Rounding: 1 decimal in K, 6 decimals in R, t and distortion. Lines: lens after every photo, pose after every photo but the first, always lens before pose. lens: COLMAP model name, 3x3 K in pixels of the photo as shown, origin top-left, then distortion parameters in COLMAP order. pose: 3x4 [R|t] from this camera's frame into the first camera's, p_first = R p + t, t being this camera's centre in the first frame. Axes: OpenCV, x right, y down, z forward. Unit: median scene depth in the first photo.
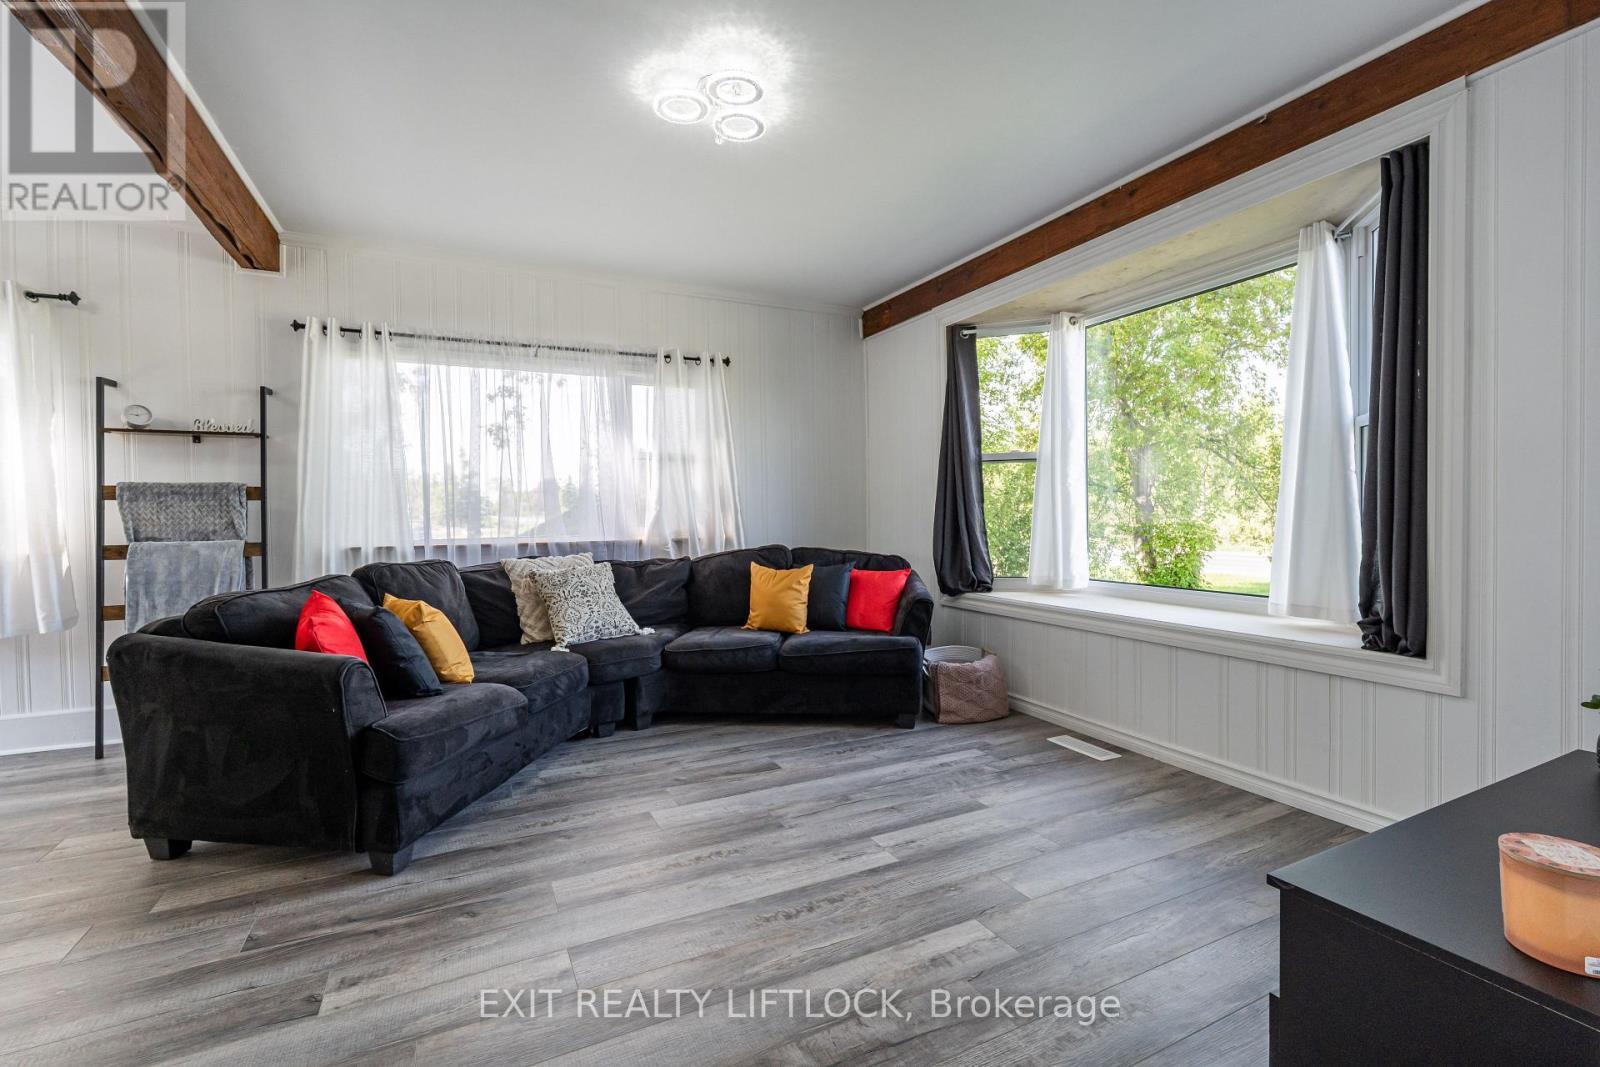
lens RADIAL K [[714.6, 0, 799.6], [0, 714.6, 523.2], [0, 0, 1]] dist [-0.008682, 0.002307]
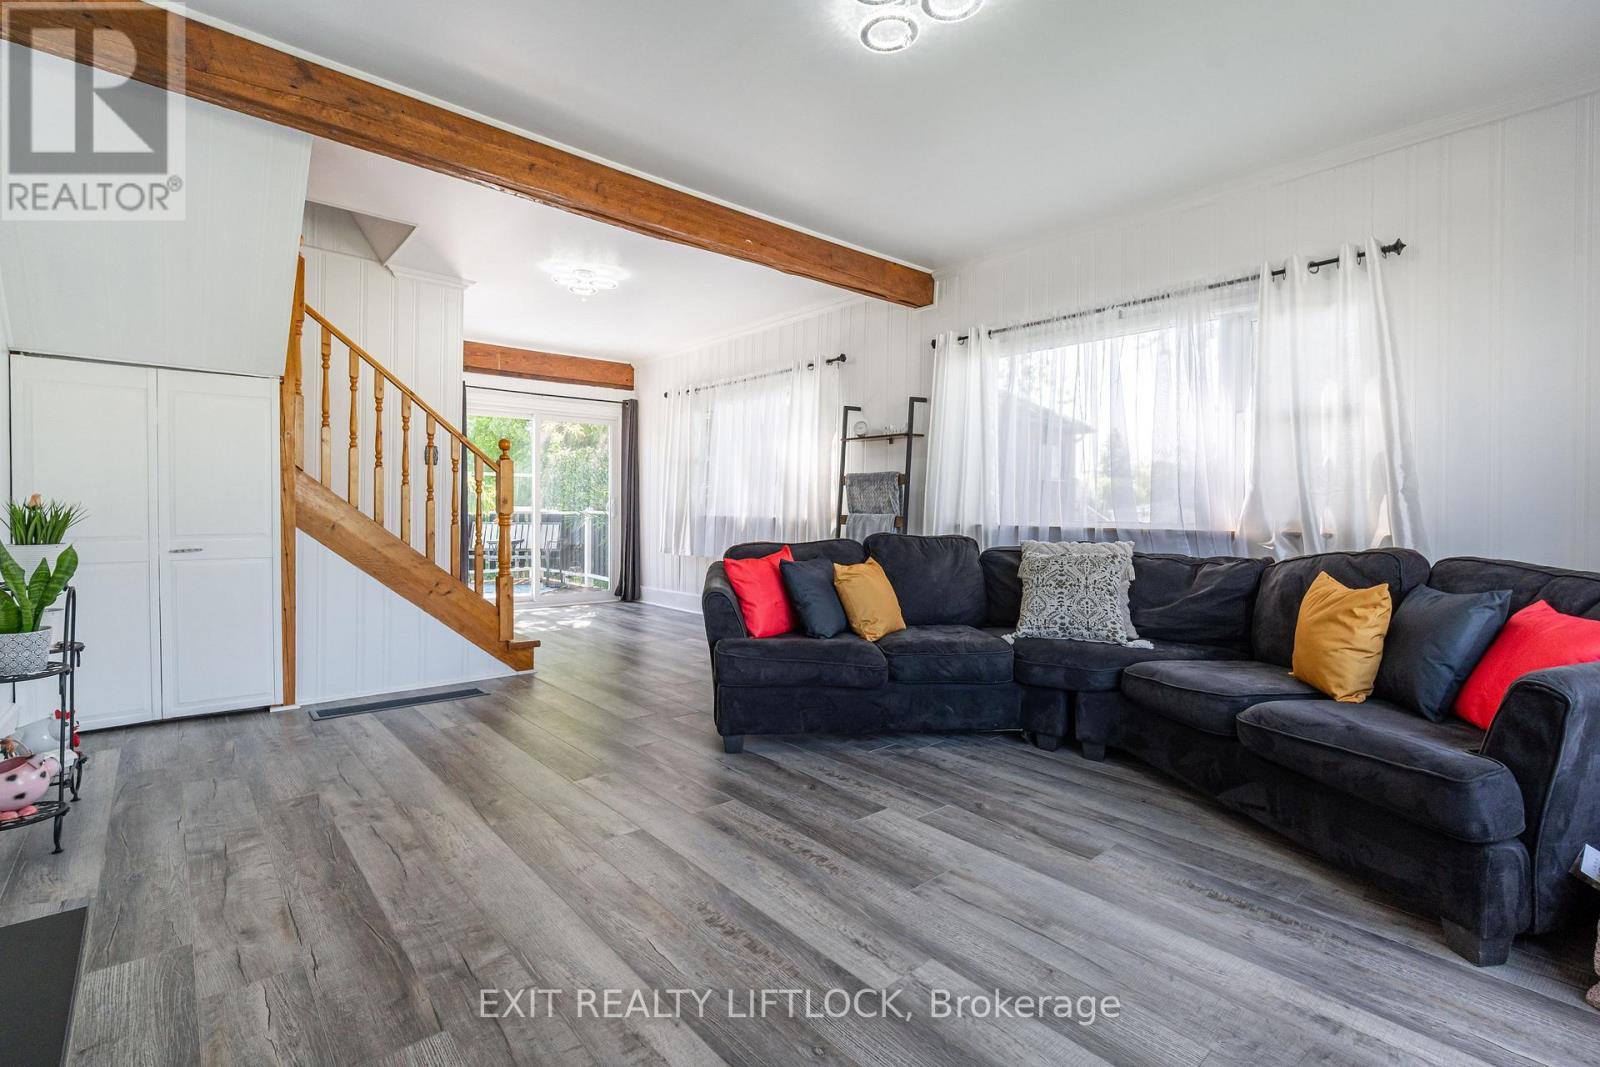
lens RADIAL K [[714.6, 0, 770.8], [0, 714.6, 506.4], [0, 0, 1]] dist [-0.008682, 0.002307]
pose [[0.253410, 0.012576, -0.967277, 0.509949], [-0.028622, 0.999575, 0.005497, 0.009800], [0.966935, 0.026292, 0.253662, 0.483477]]
